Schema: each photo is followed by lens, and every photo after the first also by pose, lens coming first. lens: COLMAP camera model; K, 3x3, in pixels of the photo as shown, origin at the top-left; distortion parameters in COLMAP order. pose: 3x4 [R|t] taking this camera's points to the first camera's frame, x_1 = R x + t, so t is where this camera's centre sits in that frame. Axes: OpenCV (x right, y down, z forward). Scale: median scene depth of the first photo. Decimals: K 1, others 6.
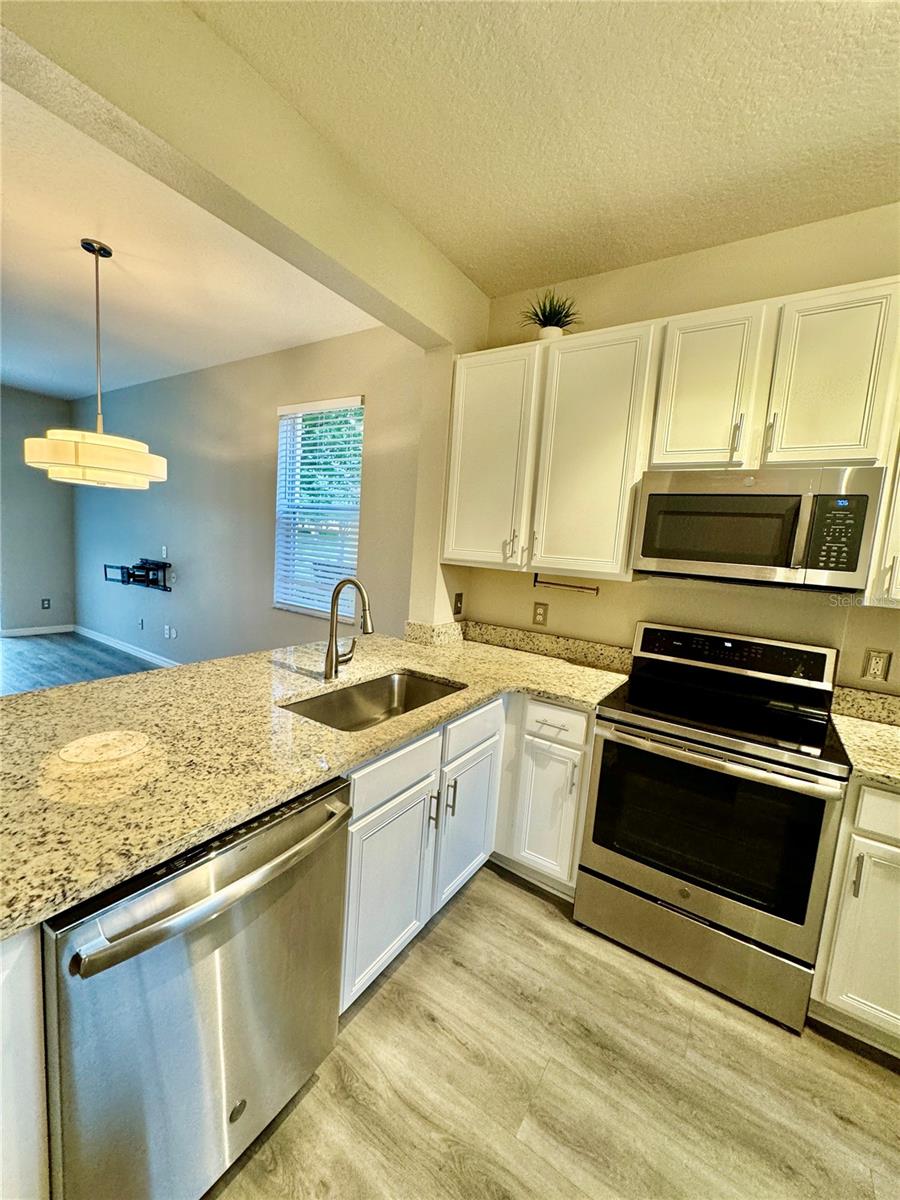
lens RADIAL K [[478.9, 0, 452.5], [0, 478.9, 602.6], [0, 0, 1]] dist [-0.000907, -0.000033]
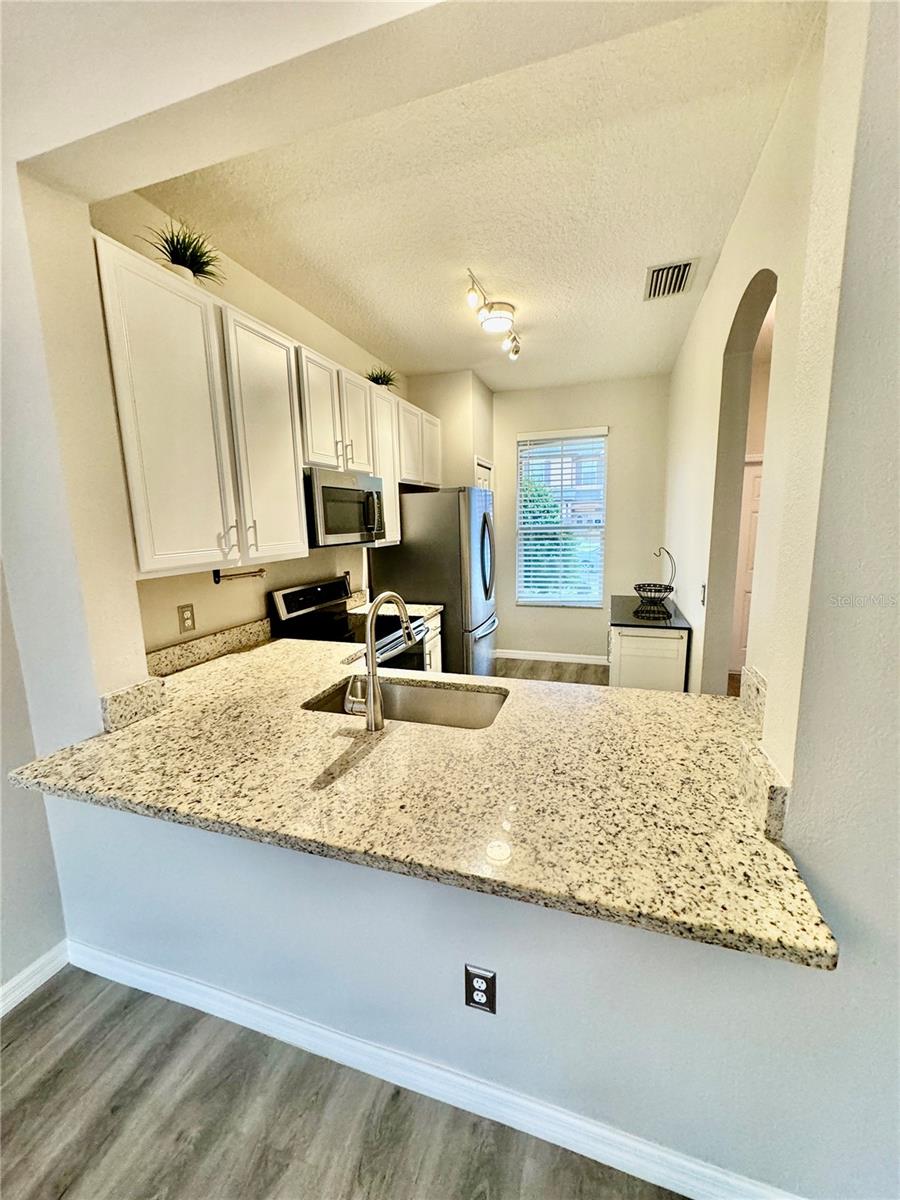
lens RADIAL K [[476.9, 0, 454.9], [0, 476.9, 599.1], [0, 0, 1]] dist [-0.000665, 0.000137]
pose [[-0.268606, -0.223840, 0.936881, -1.032244], [0.119833, 0.957304, 0.263076, -0.247059], [-0.955767, 0.182933, -0.230315, 1.082401]]
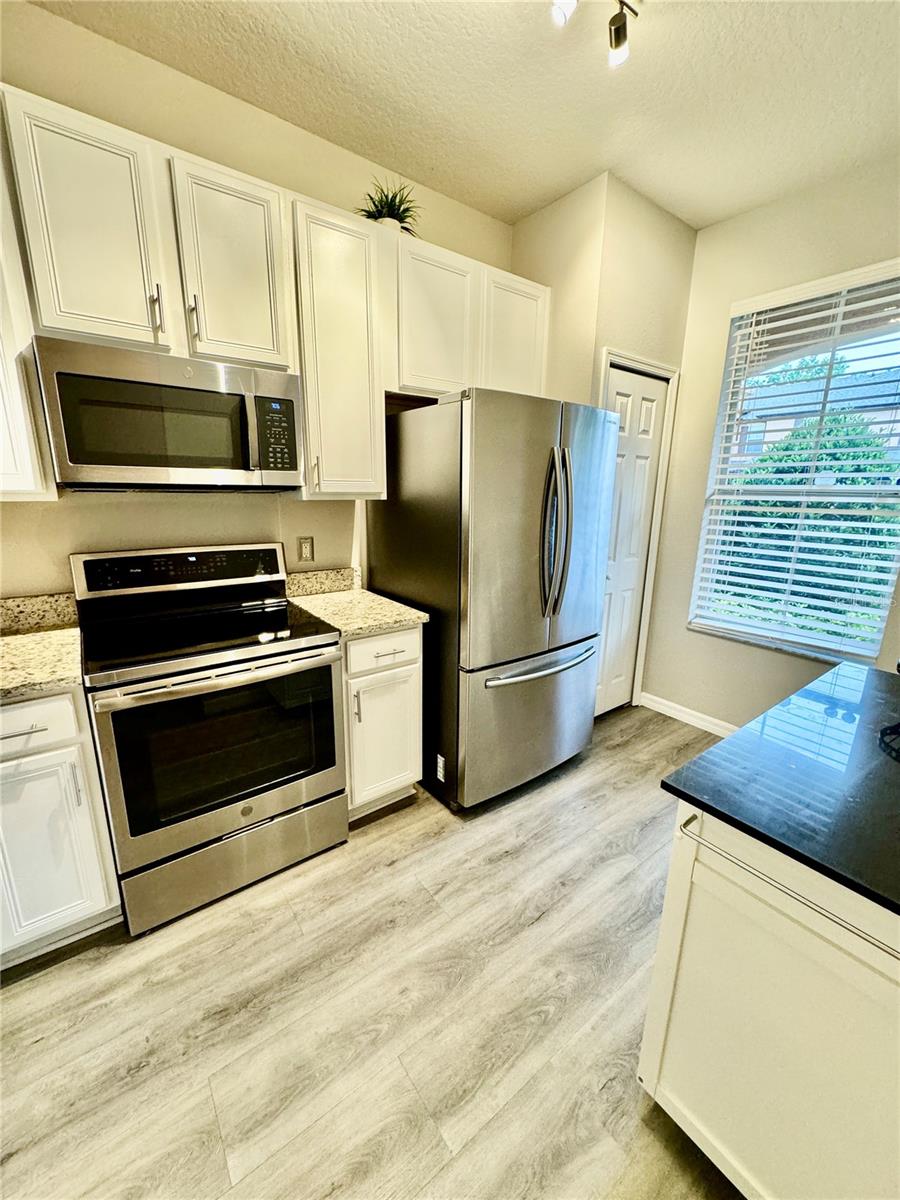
lens RADIAL K [[478.9, 0, 452.5], [0, 478.9, 602.6], [0, 0, 1]] dist [-0.000907, -0.000033]
pose [[0.331772, -0.285362, 0.899164, -0.137378], [0.122181, 0.958121, 0.258991, -0.012184], [-0.935414, 0.023934, 0.352743, 0.226671]]
